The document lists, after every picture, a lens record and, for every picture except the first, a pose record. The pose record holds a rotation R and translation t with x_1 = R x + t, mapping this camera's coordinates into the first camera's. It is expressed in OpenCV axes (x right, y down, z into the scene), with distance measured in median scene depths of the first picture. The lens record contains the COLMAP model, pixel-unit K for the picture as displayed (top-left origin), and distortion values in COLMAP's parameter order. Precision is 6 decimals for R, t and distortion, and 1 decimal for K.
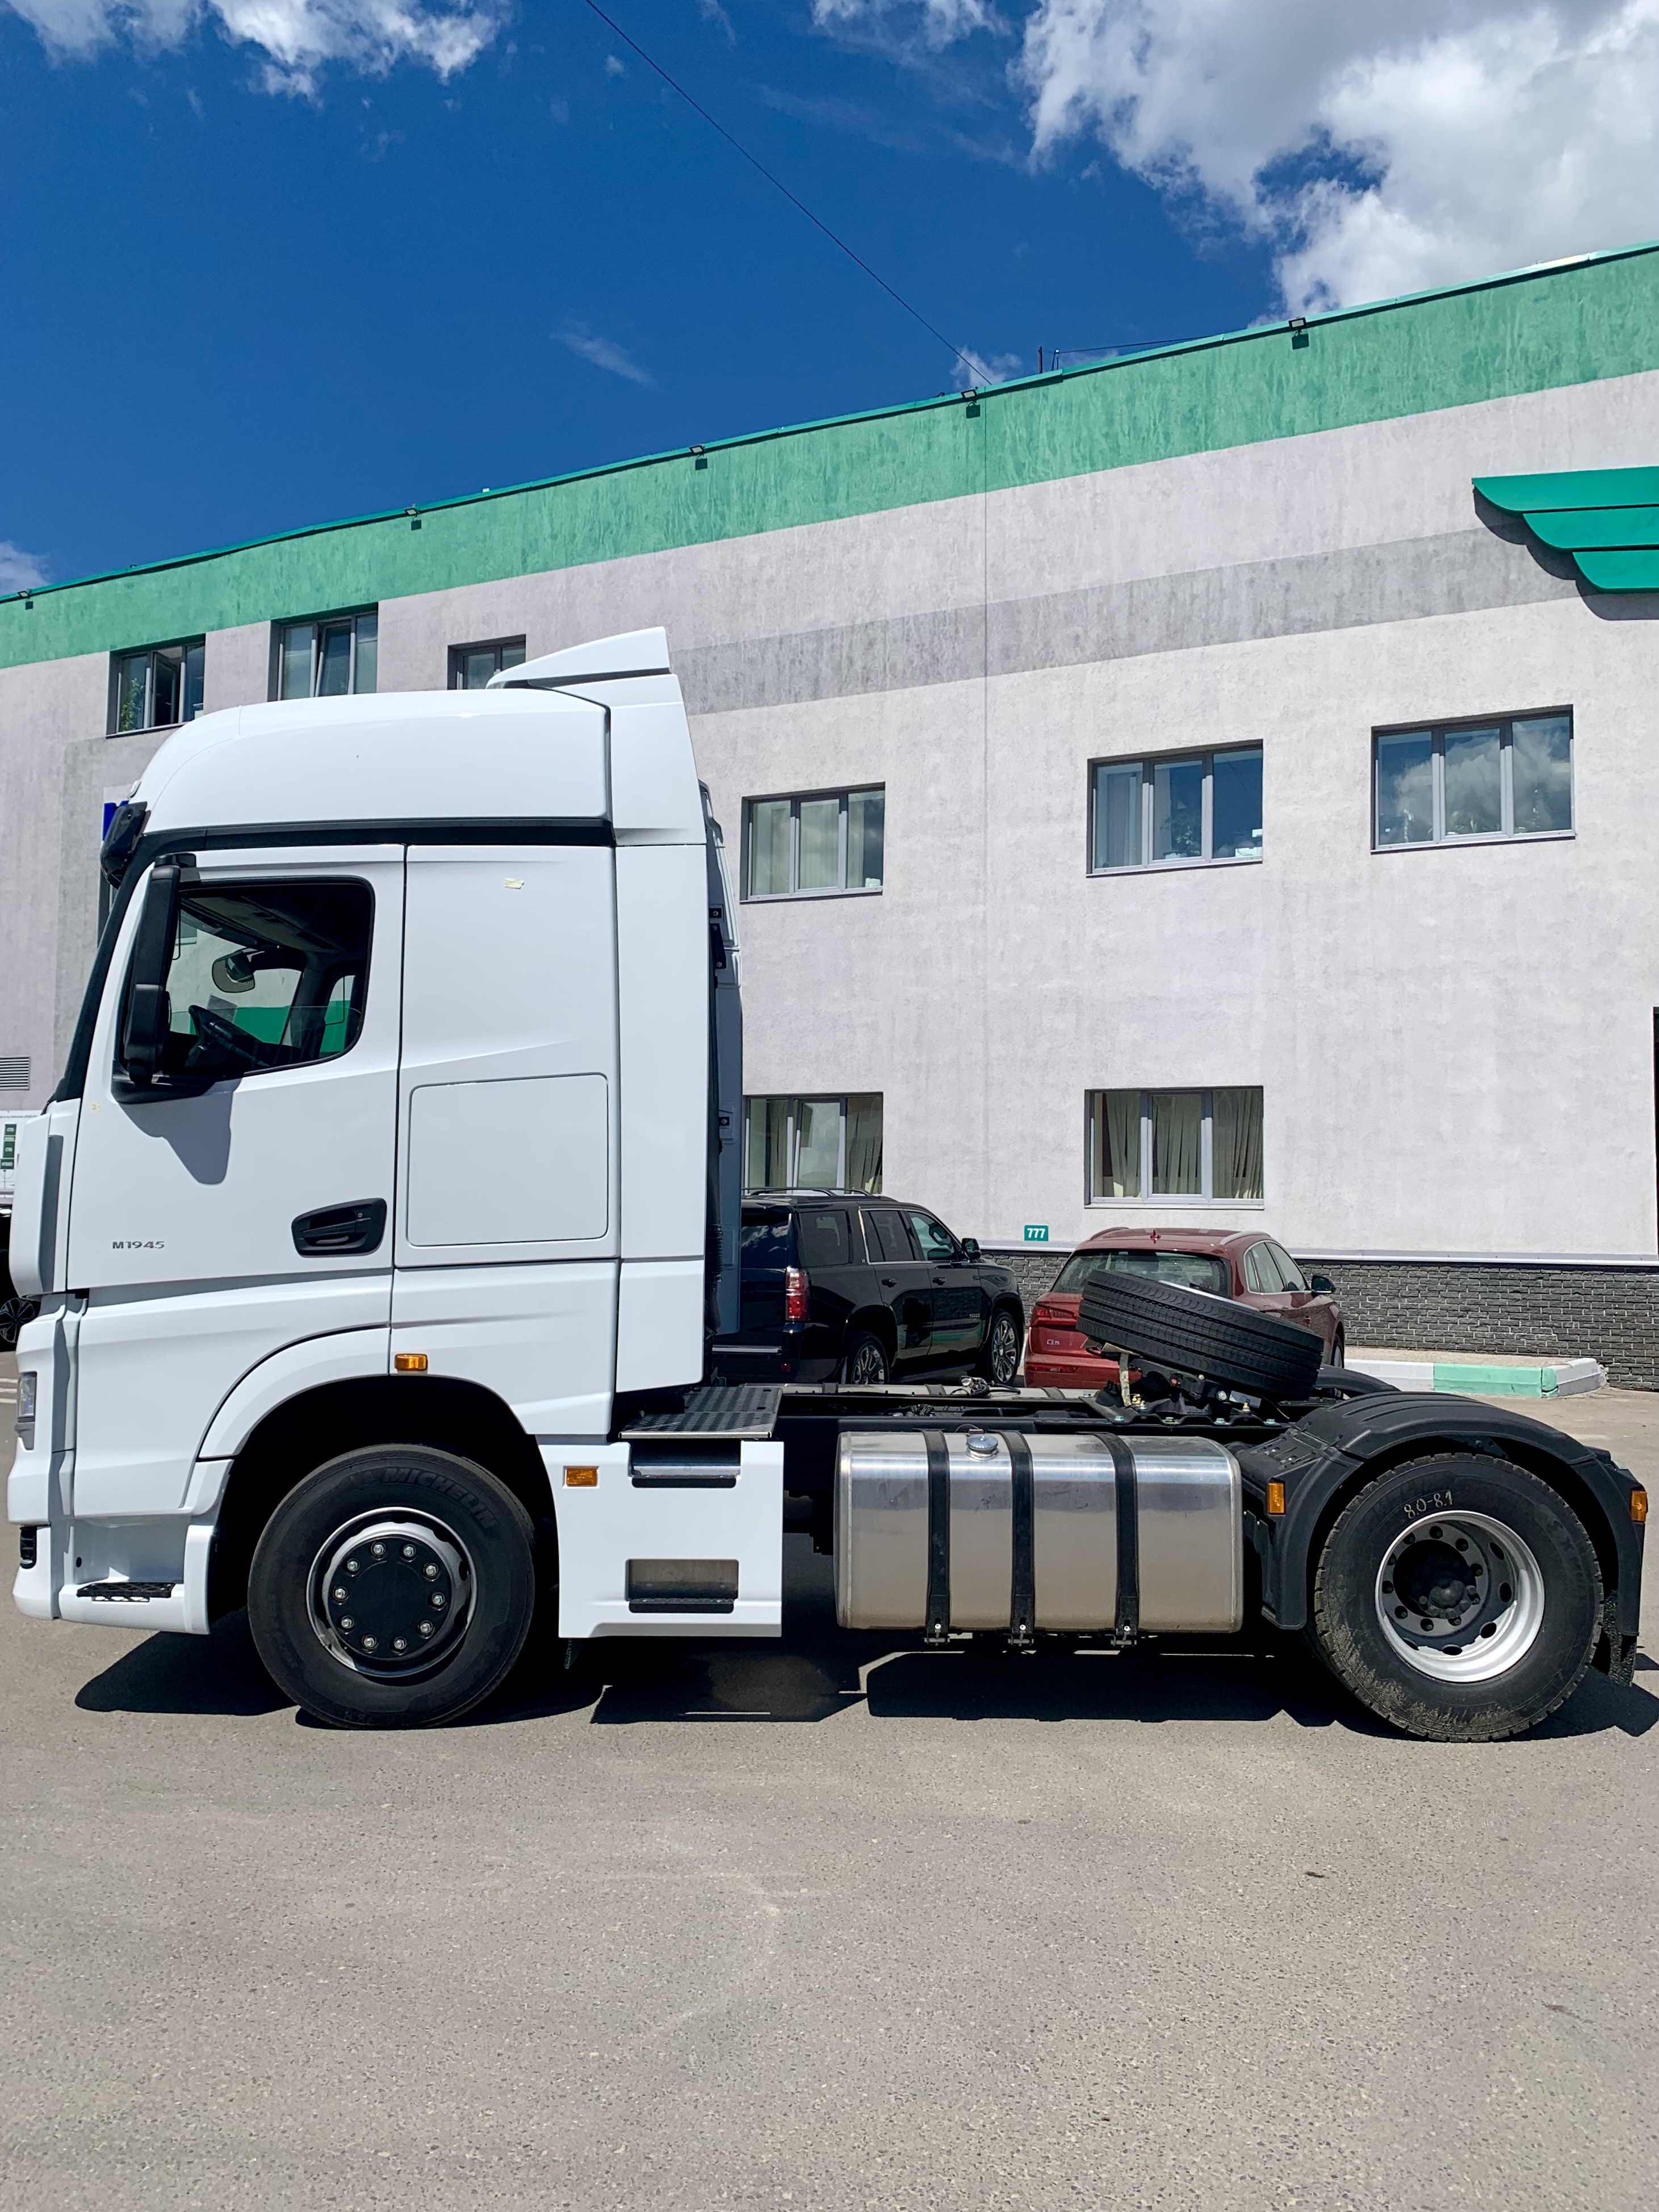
lens RADIAL K [[1690.3, 0, 917.4], [0, 1690.3, 1149.0], [0, 0, 1]] dist [0.019126, -0.023348]
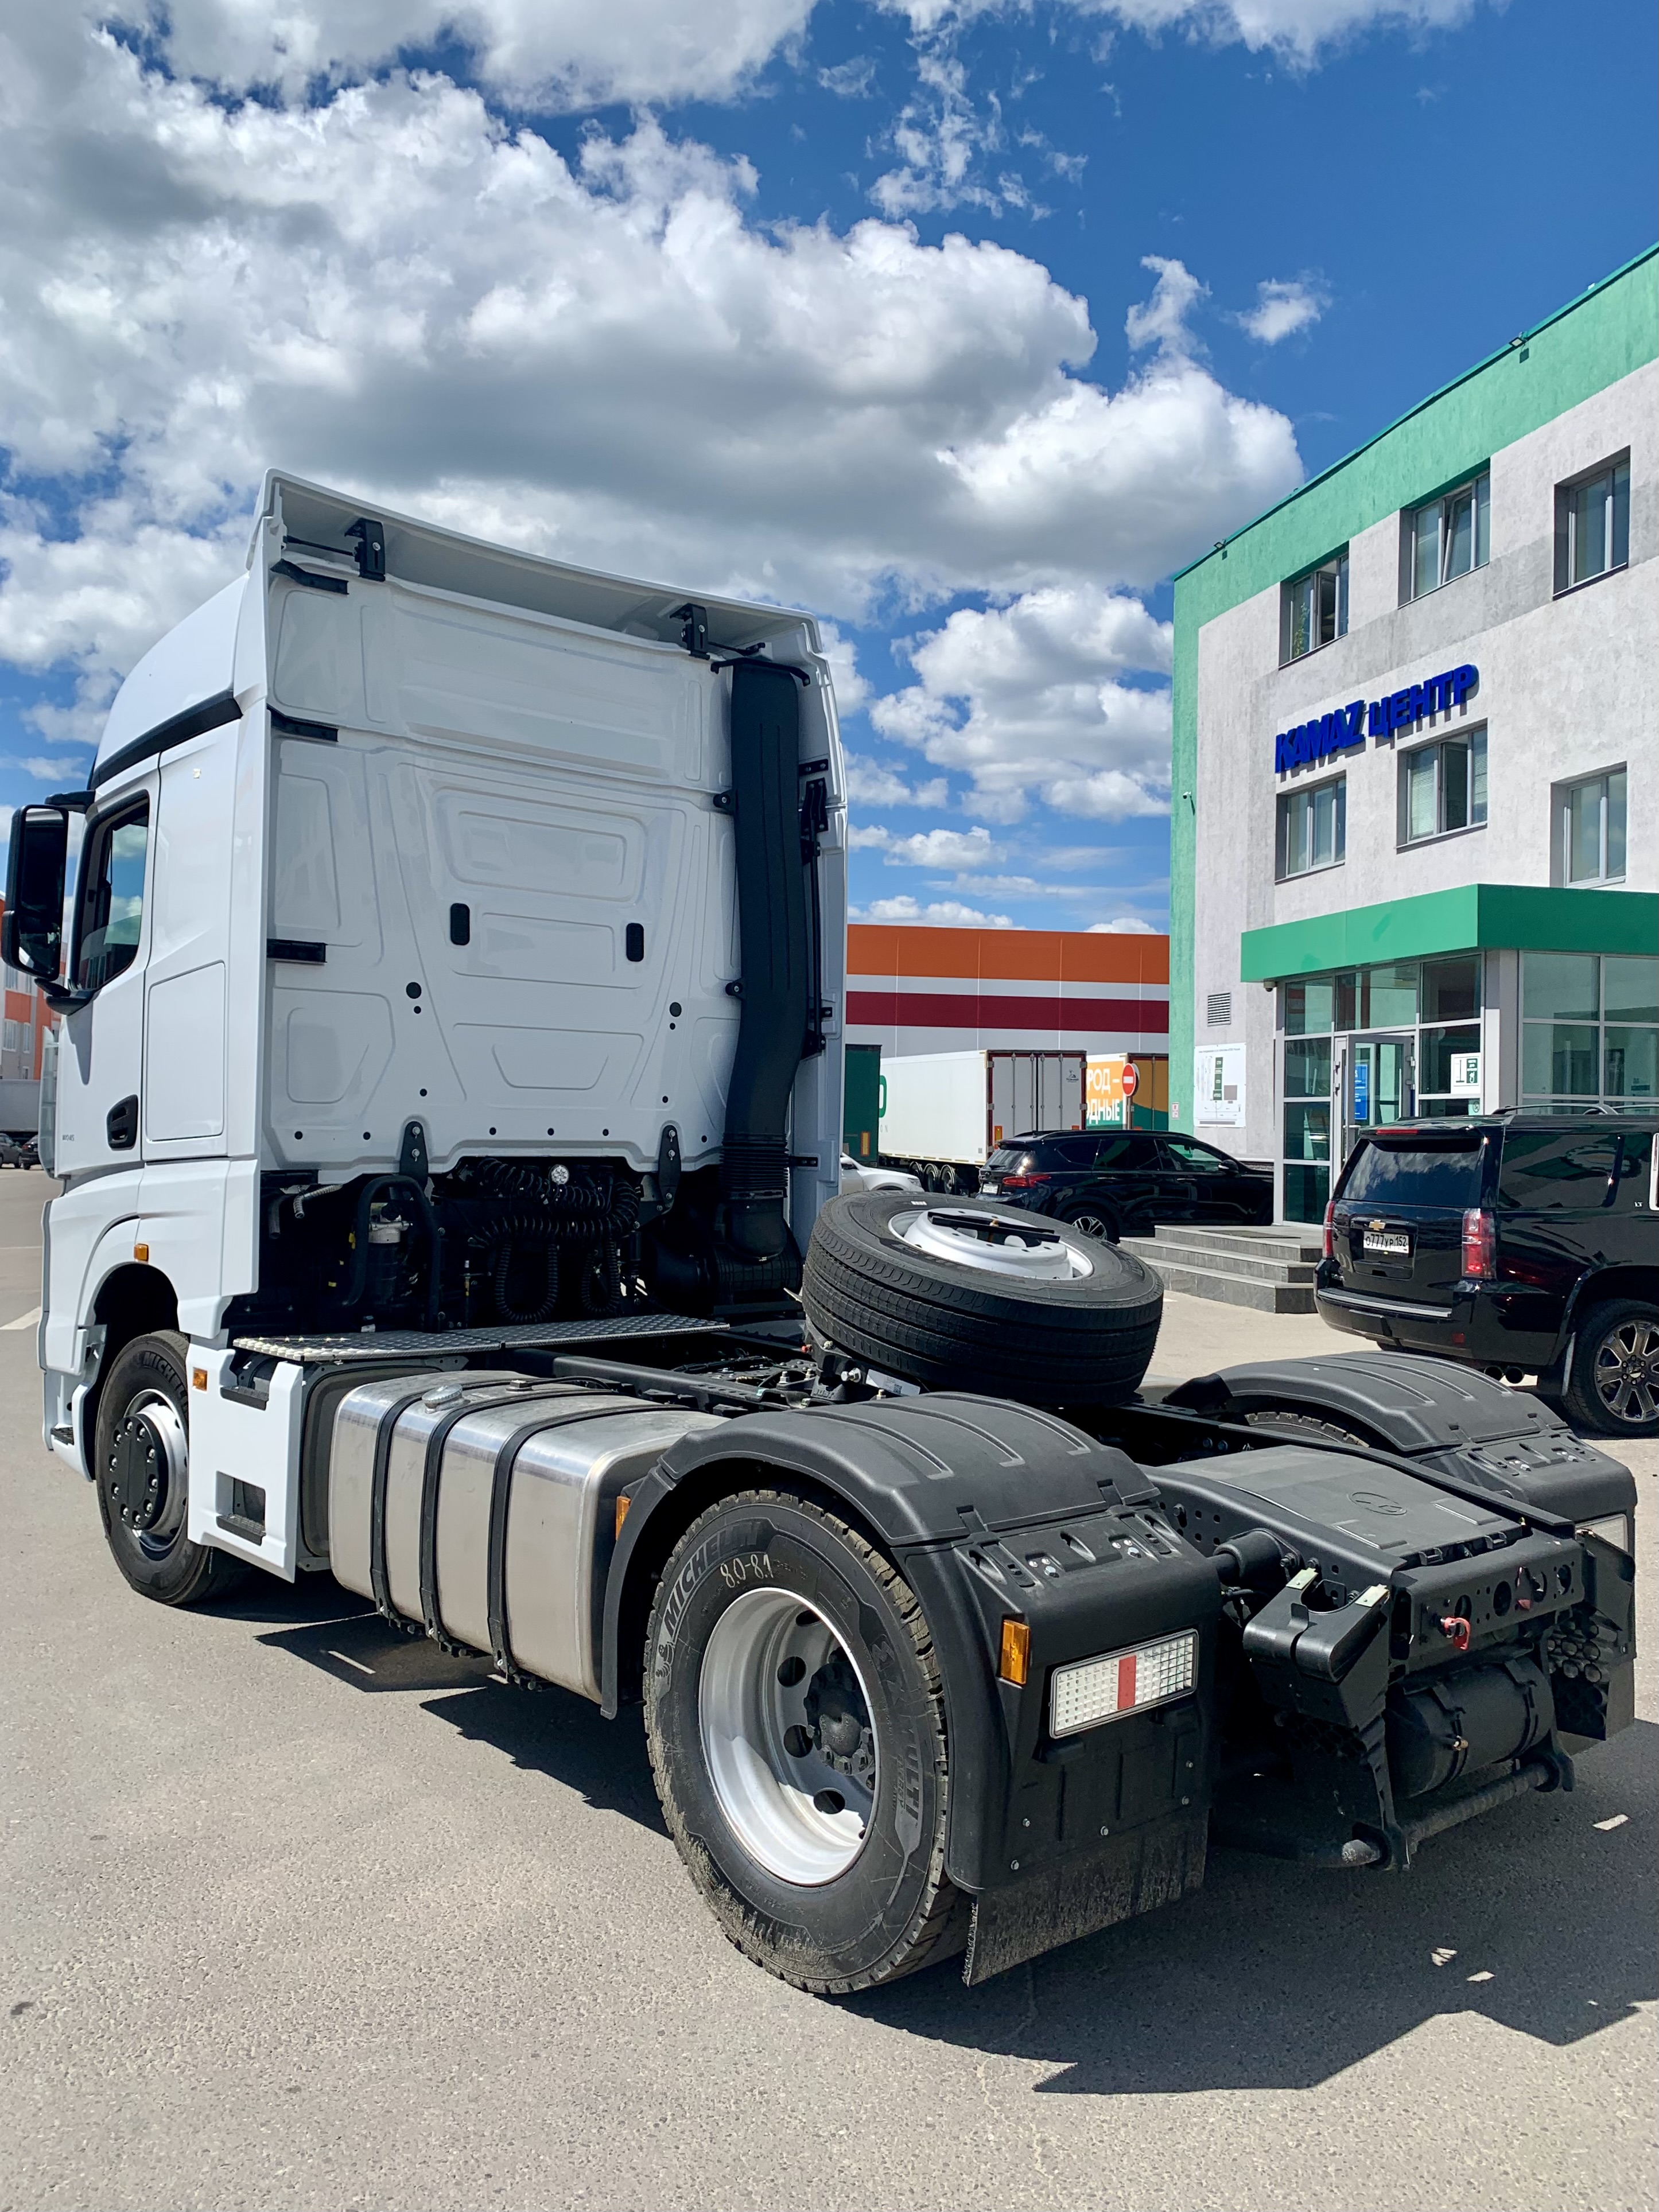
lens RADIAL K [[1775.9, 0, 831.7], [0, 1775.9, 1114.3], [0, 0, 1]] dist [0.030422, -0.028945]
pose [[0.648399, -0.004791, -0.761286, 0.170827], [0.017346, 0.999814, 0.008482, 0.007706], [0.761103, -0.018705, 0.648361, 0.126399]]
